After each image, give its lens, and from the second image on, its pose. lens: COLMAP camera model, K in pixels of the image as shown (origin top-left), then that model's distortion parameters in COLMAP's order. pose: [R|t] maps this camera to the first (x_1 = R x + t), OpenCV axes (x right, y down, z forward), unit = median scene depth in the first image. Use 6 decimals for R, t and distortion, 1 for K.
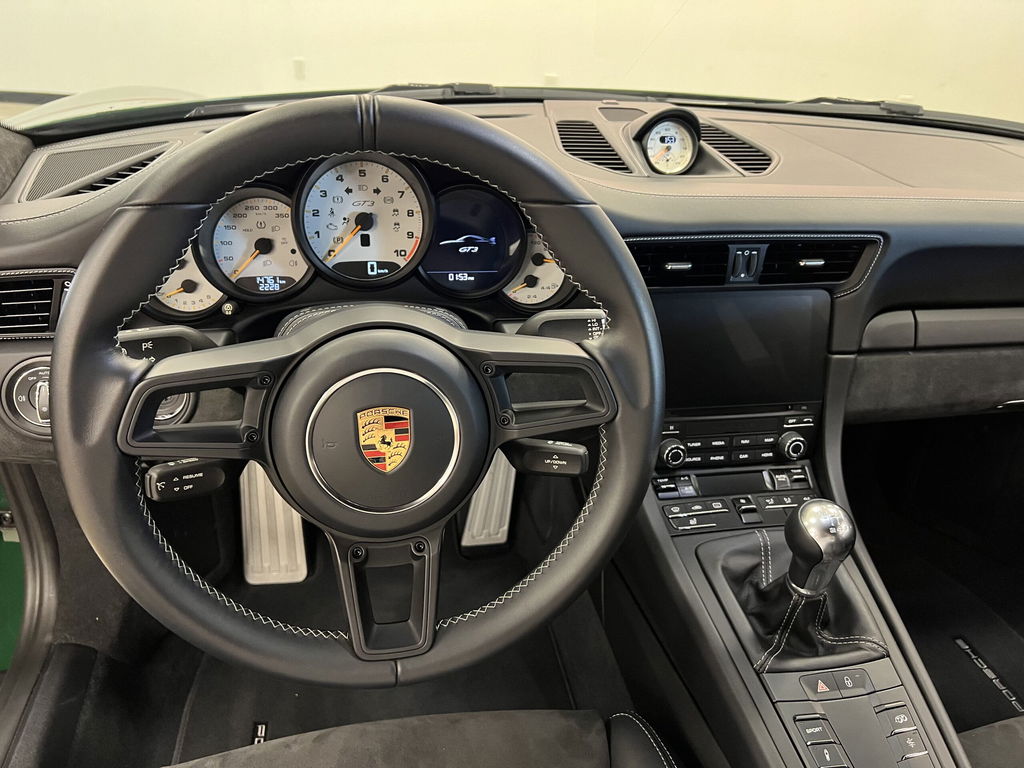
lens RADIAL K [[783.2, 0, 501.7], [0, 783.2, 381.5], [0, 0, 1]] dist [-0.001187, -0.026222]
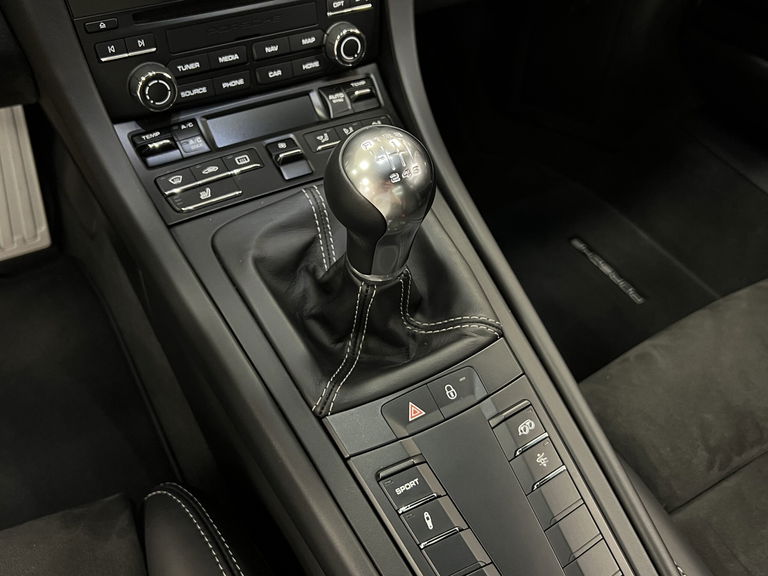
lens RADIAL K [[706.2, 0, 386.3], [0, 706.2, 292.5], [0, 0, 1]] dist [0.035019, 0.000000]
pose [[0.939958, -0.240402, 0.242252, 0.235426], [0.139481, 0.918418, 0.370208, 0.064513], [-0.311488, -0.314190, 0.896805, 0.442614]]
